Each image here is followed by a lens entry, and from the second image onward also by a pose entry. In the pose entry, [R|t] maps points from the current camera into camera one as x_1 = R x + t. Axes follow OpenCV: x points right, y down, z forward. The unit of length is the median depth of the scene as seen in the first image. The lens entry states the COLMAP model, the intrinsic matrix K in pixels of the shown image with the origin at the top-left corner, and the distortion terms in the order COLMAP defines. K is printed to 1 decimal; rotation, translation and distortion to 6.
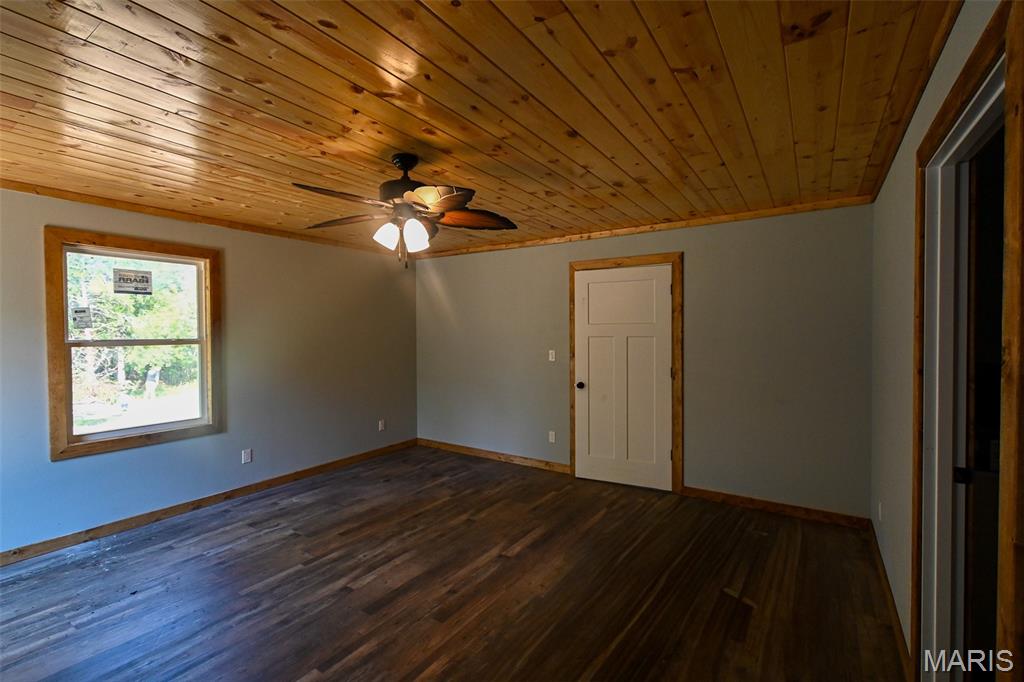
lens RADIAL K [[447.6, 0, 510.7], [0, 447.6, 337.6], [0, 0, 1]] dist [-0.002547, -0.000948]
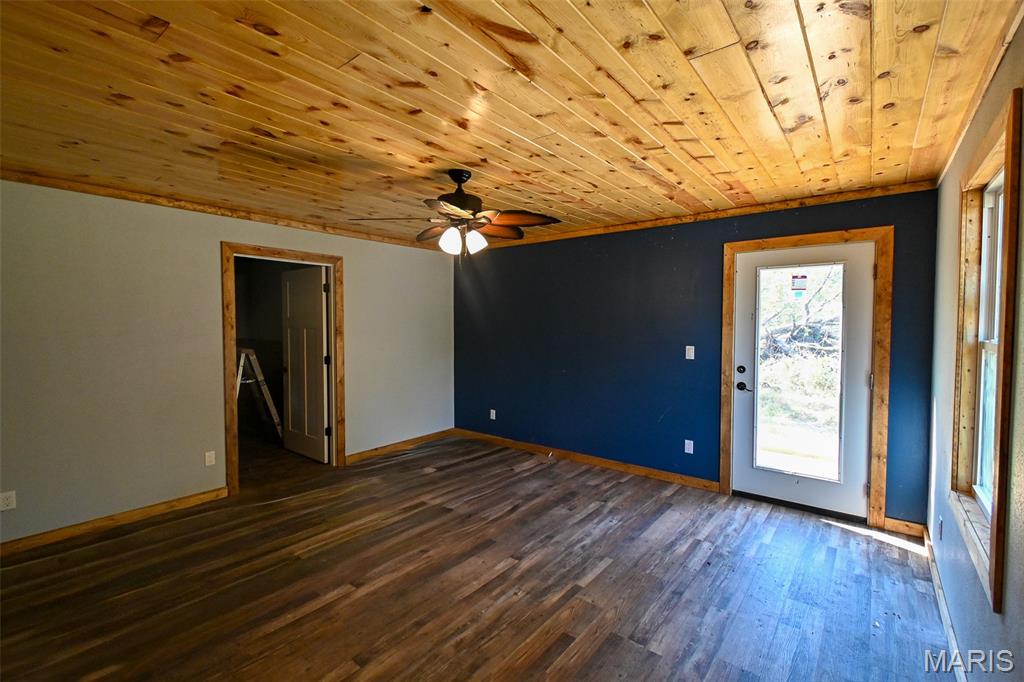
lens RADIAL K [[447.6, 0, 513.1], [0, 447.6, 338.8], [0, 0, 1]] dist [-0.002547, -0.000948]
pose [[-0.996986, -0.000421, 0.077580, -0.387055], [0.003833, 0.998497, 0.054670, -0.034929], [-0.077486, 0.054803, -0.995486, 1.811737]]
